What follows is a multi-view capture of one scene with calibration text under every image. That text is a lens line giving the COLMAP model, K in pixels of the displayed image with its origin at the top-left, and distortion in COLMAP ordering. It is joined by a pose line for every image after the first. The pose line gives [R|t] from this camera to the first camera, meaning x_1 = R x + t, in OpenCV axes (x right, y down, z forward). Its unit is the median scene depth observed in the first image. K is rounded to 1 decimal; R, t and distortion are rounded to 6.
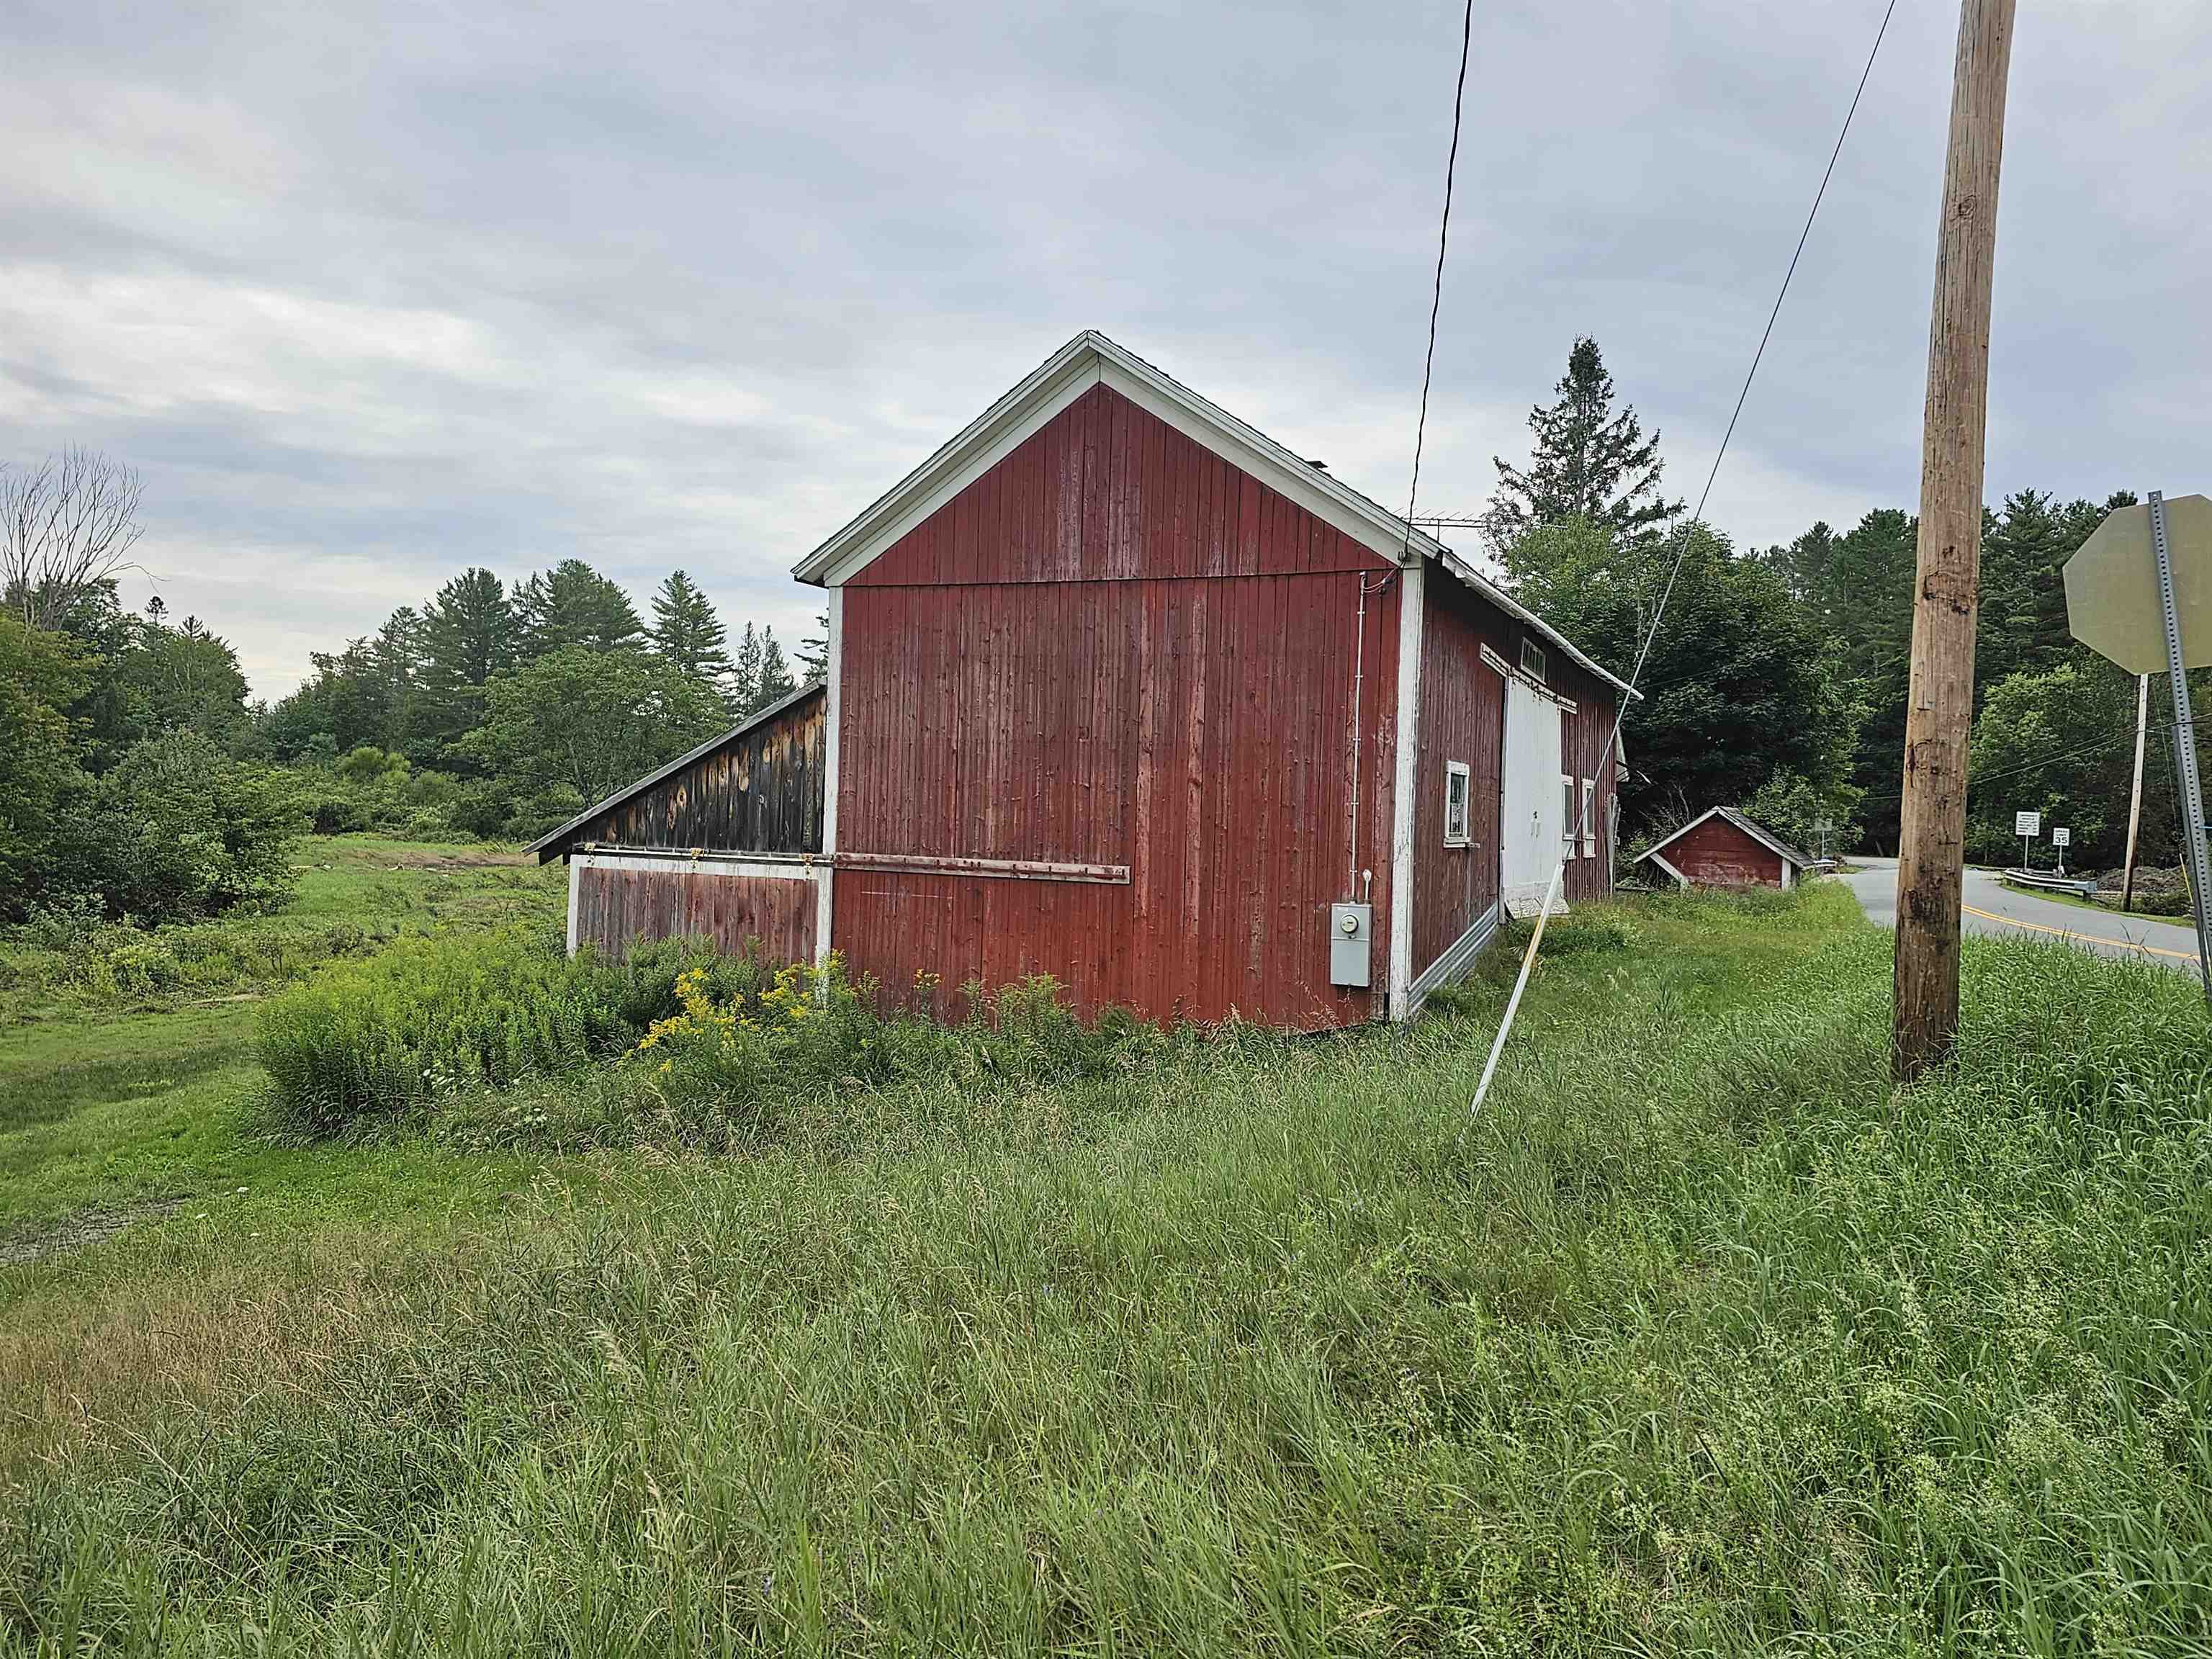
lens RADIAL K [[1495.4, 0, 1126.3], [0, 1495.4, 819.9], [0, 0, 1]] dist [0.041020, -0.043701]
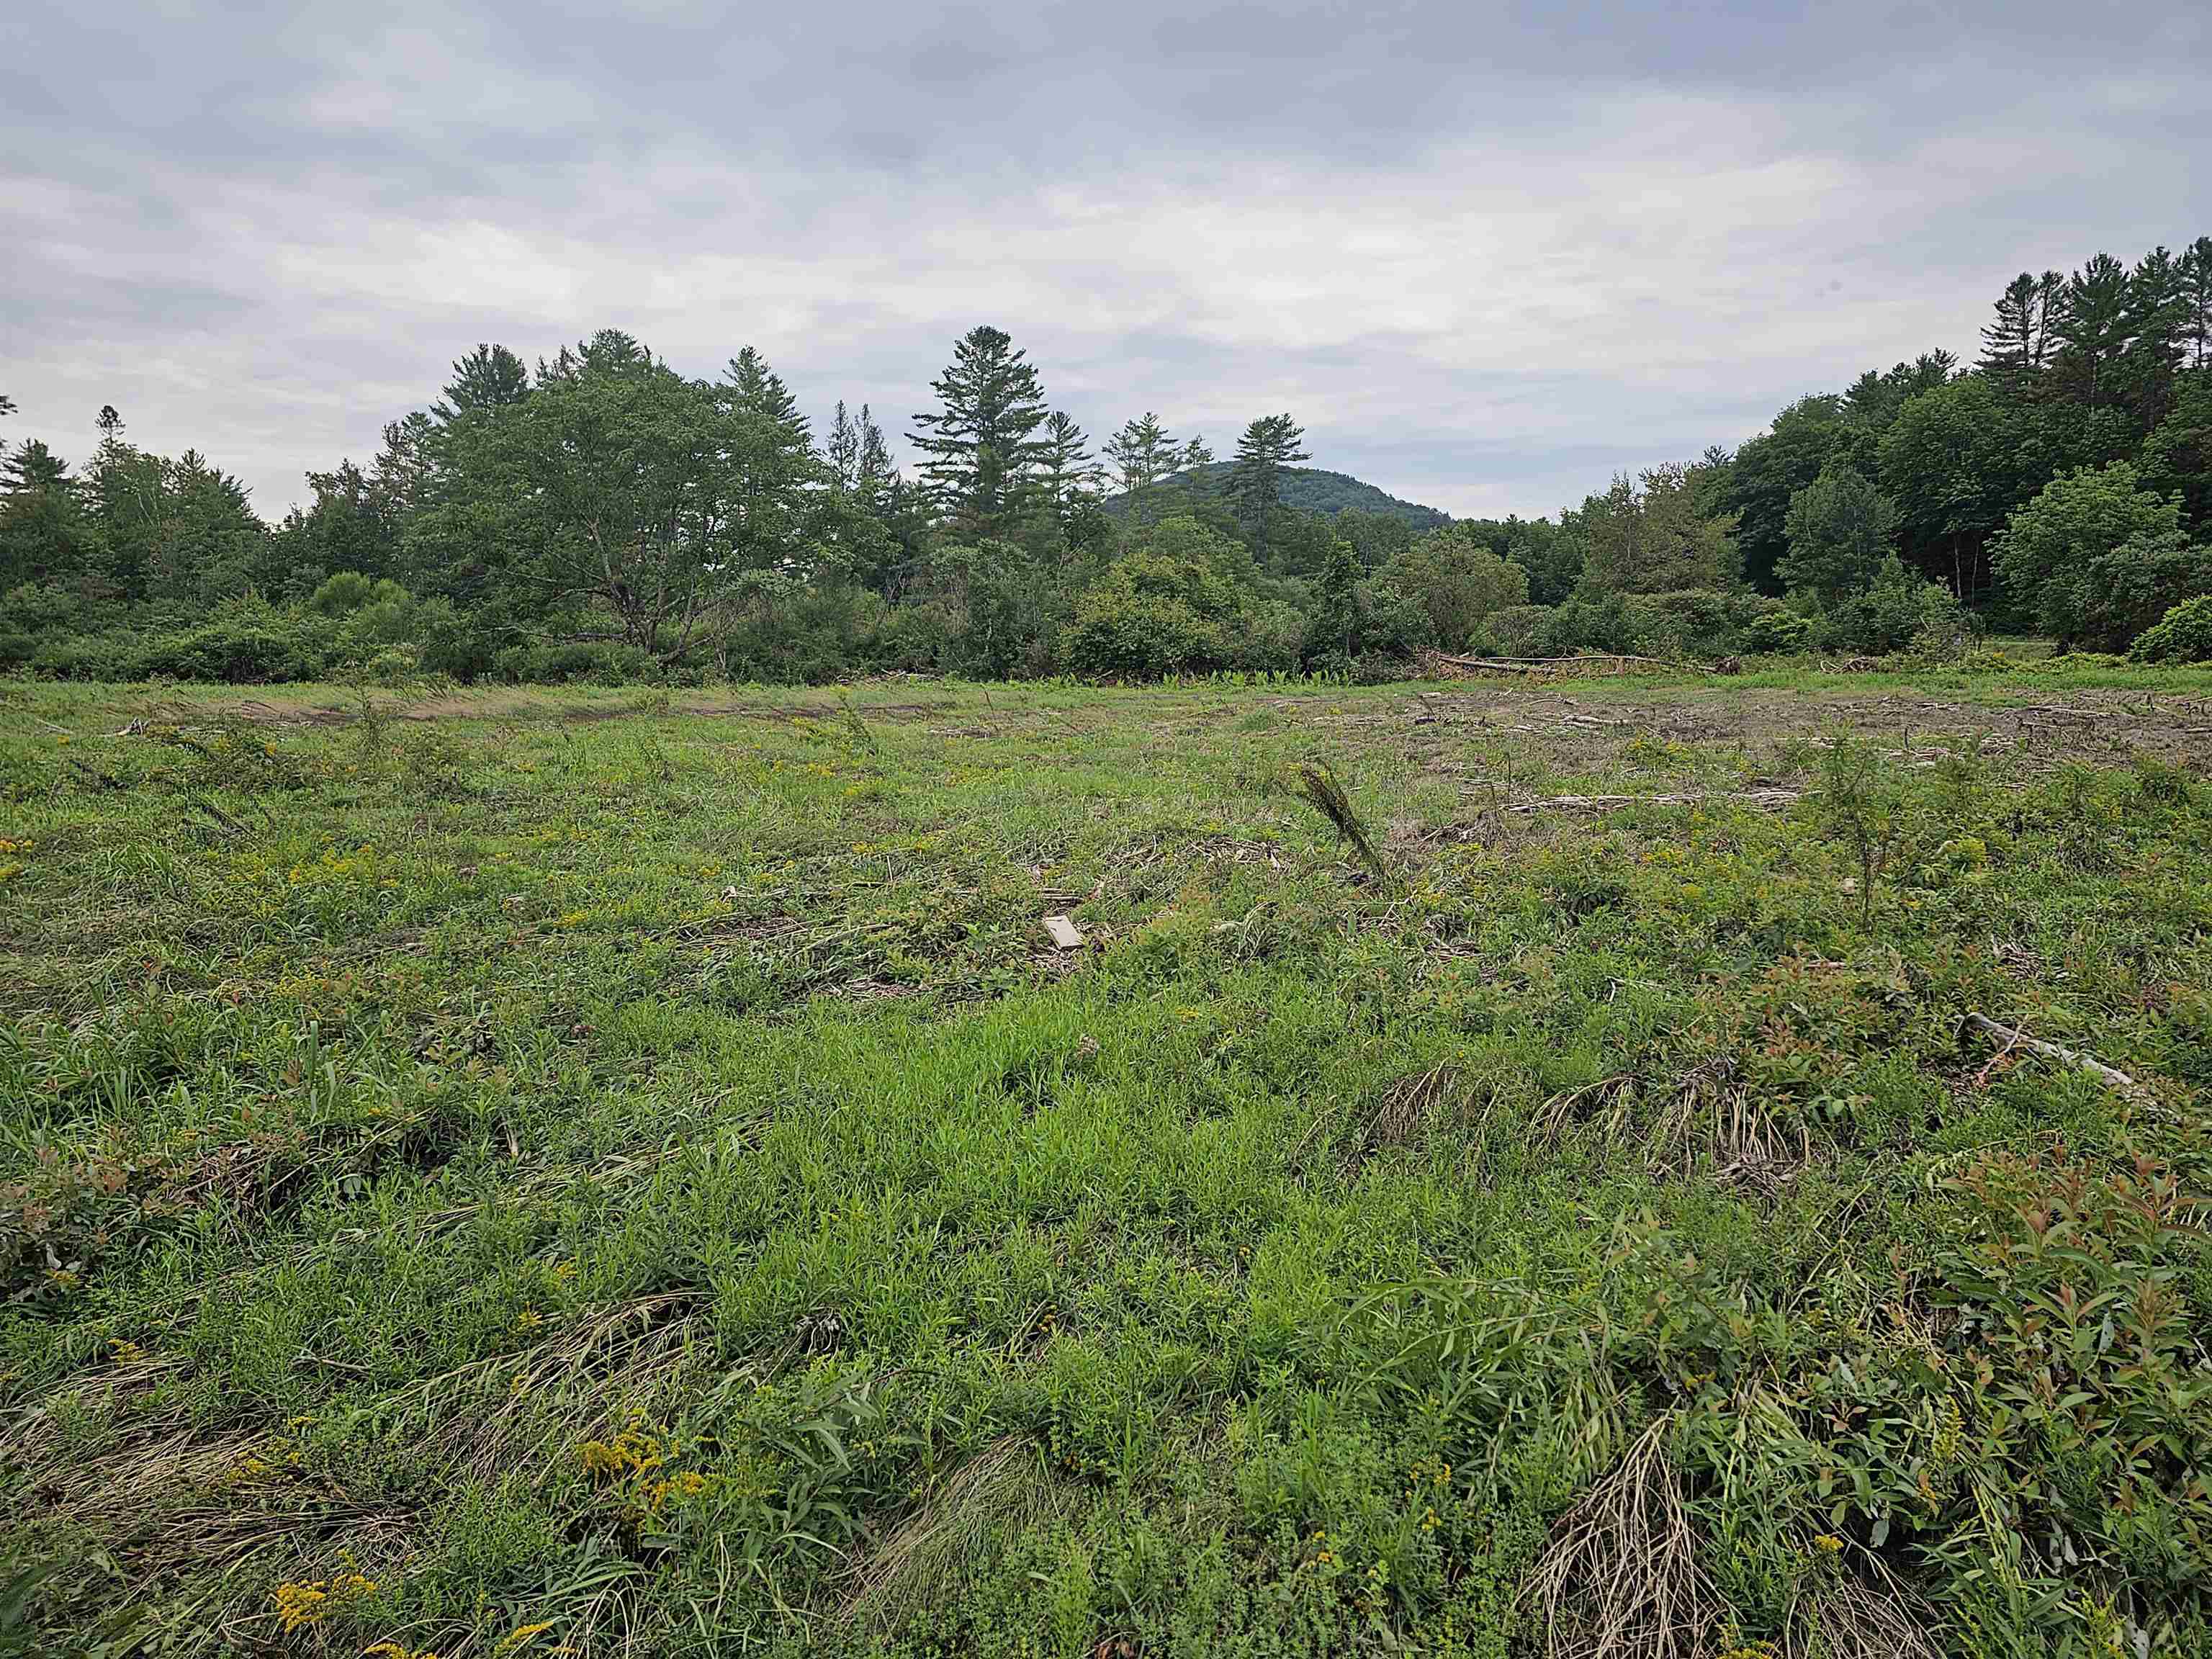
lens RADIAL K [[1495.4, 0, 1128.3], [0, 1495.4, 828.3], [0, 0, 1]] dist [0.041020, -0.043701]
pose [[0.998048, -0.029480, -0.055054, -0.067517], [0.035249, 0.993639, 0.106949, 0.008471], [0.051551, -0.108681, 0.992739, 0.216719]]
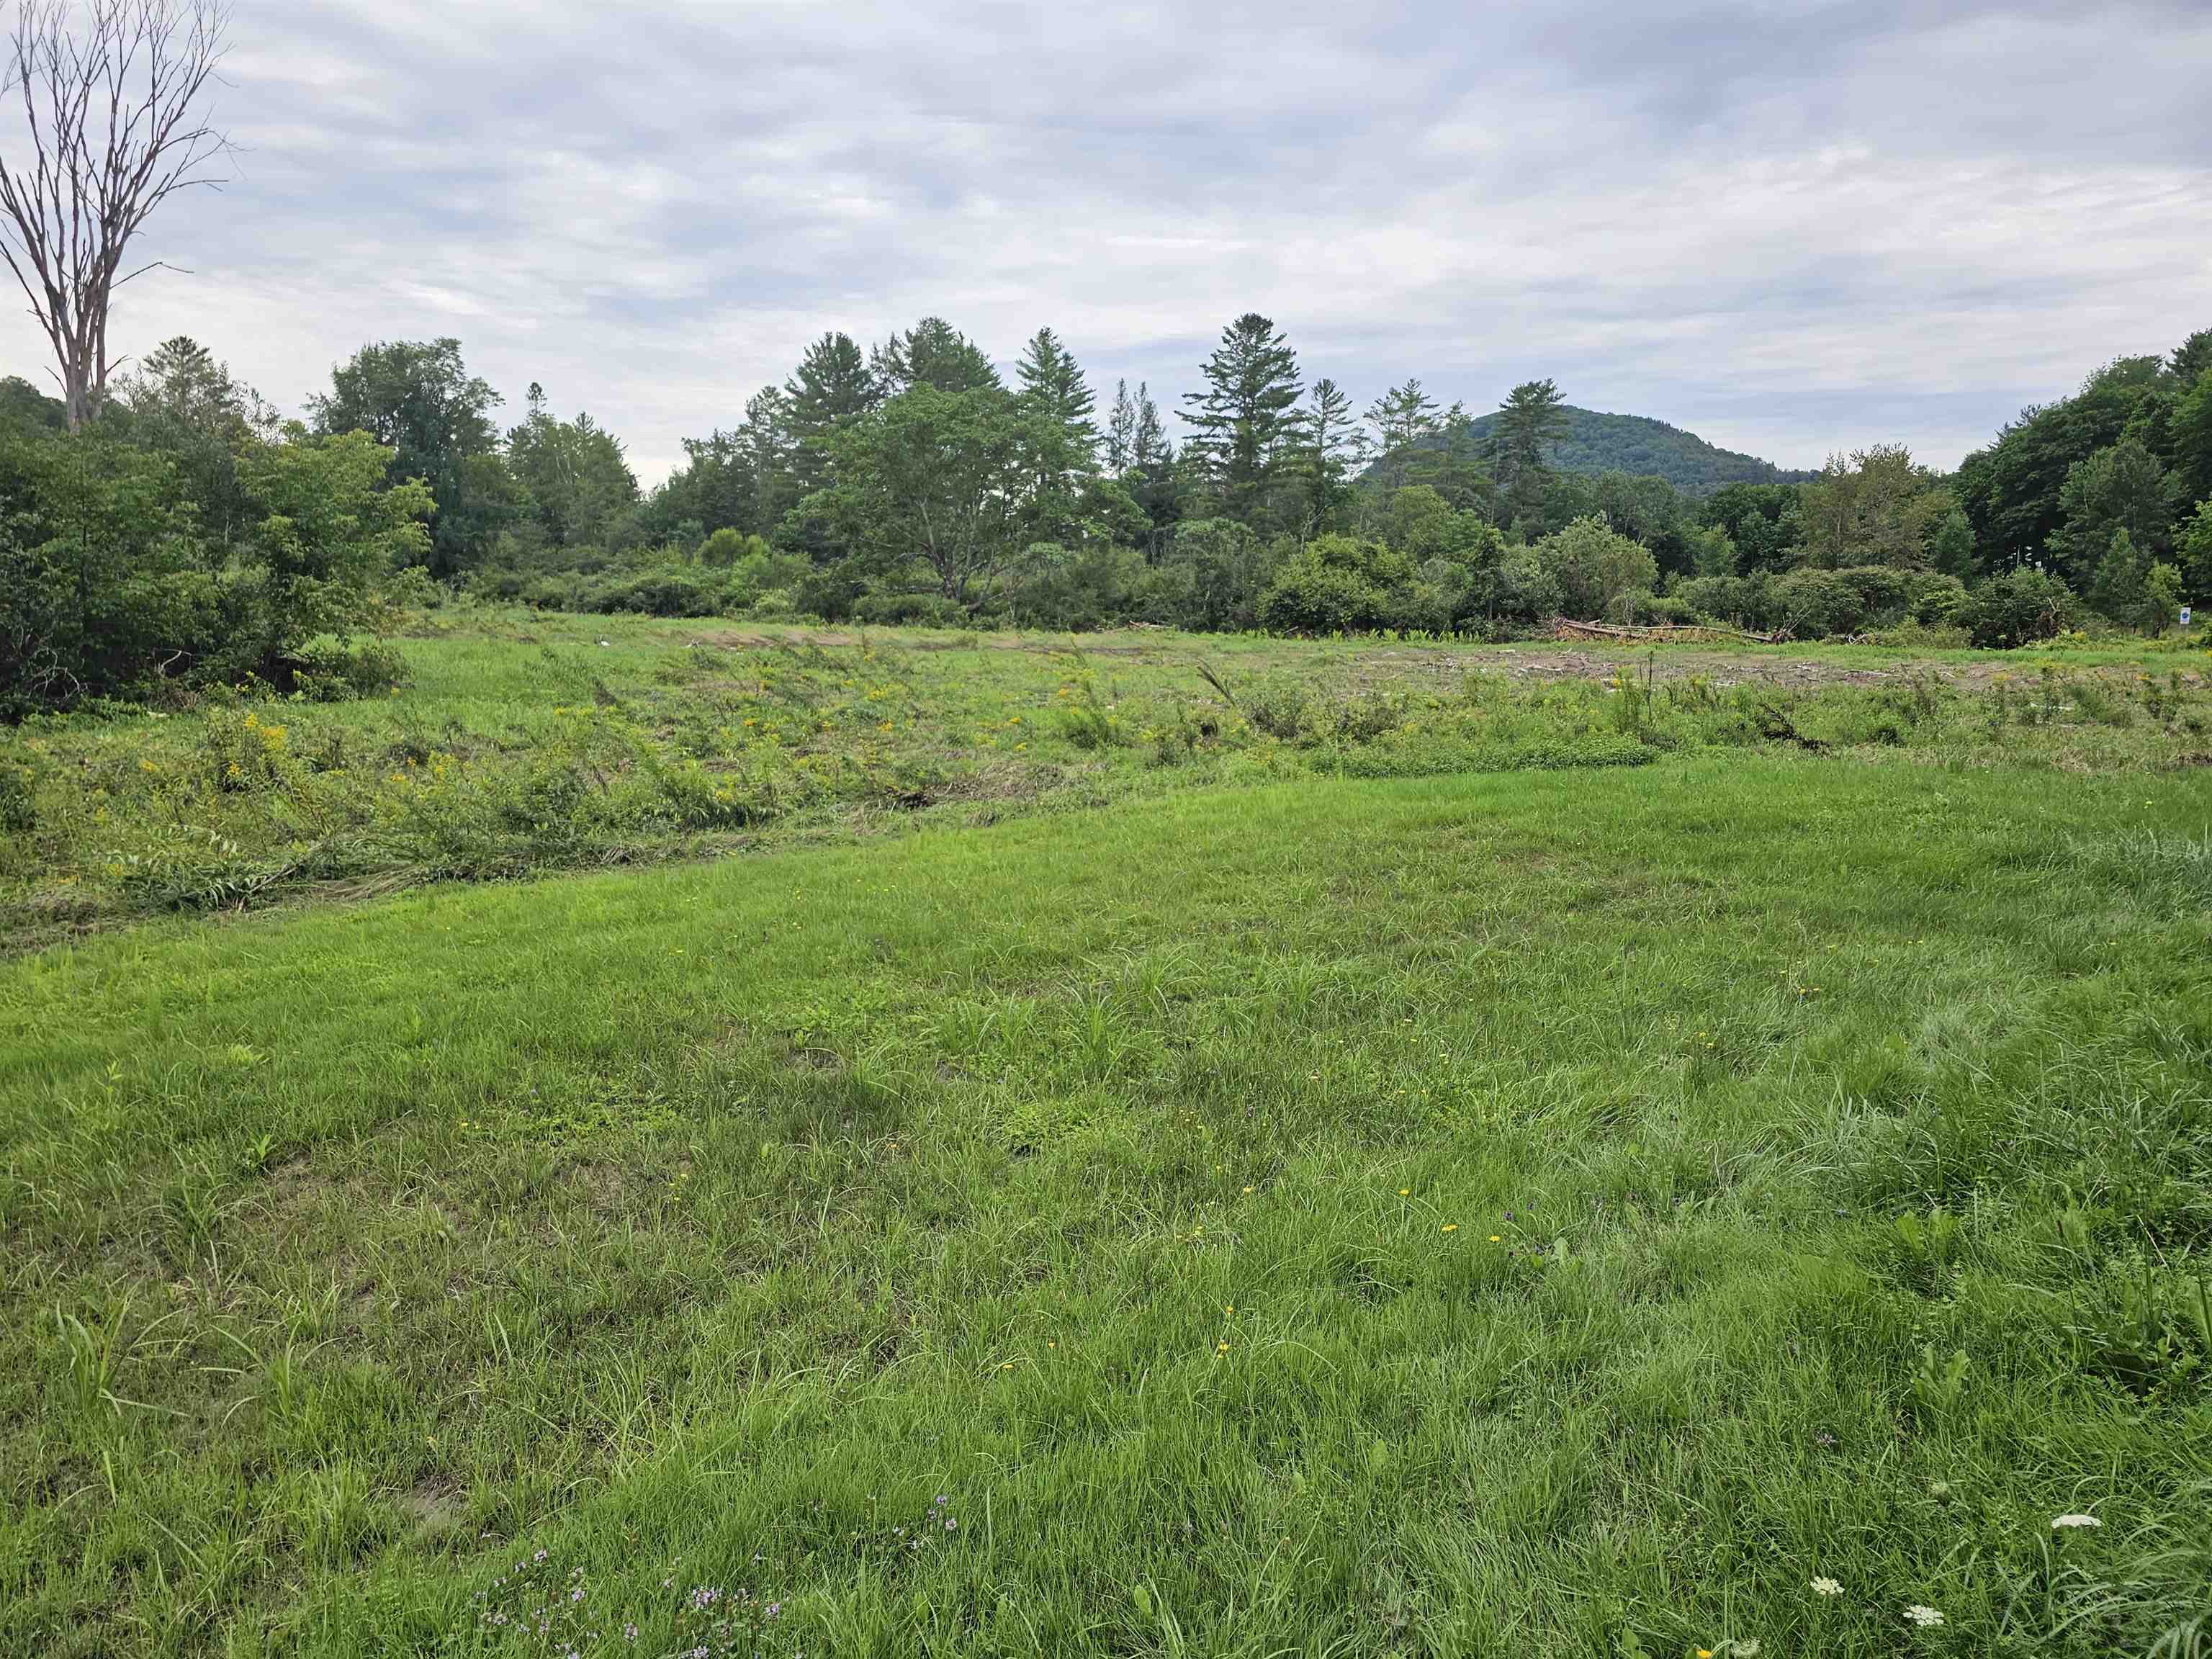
lens RADIAL K [[1495.4, 0, 1101.1], [0, 1495.4, 851.7], [0, 0, 1]] dist [0.041020, -0.043701]
pose [[0.968021, 0.031806, -0.248844, -0.036278], [0.006375, 0.988492, 0.151142, 0.007659], [0.250787, -0.147895, 0.956678, 0.117569]]
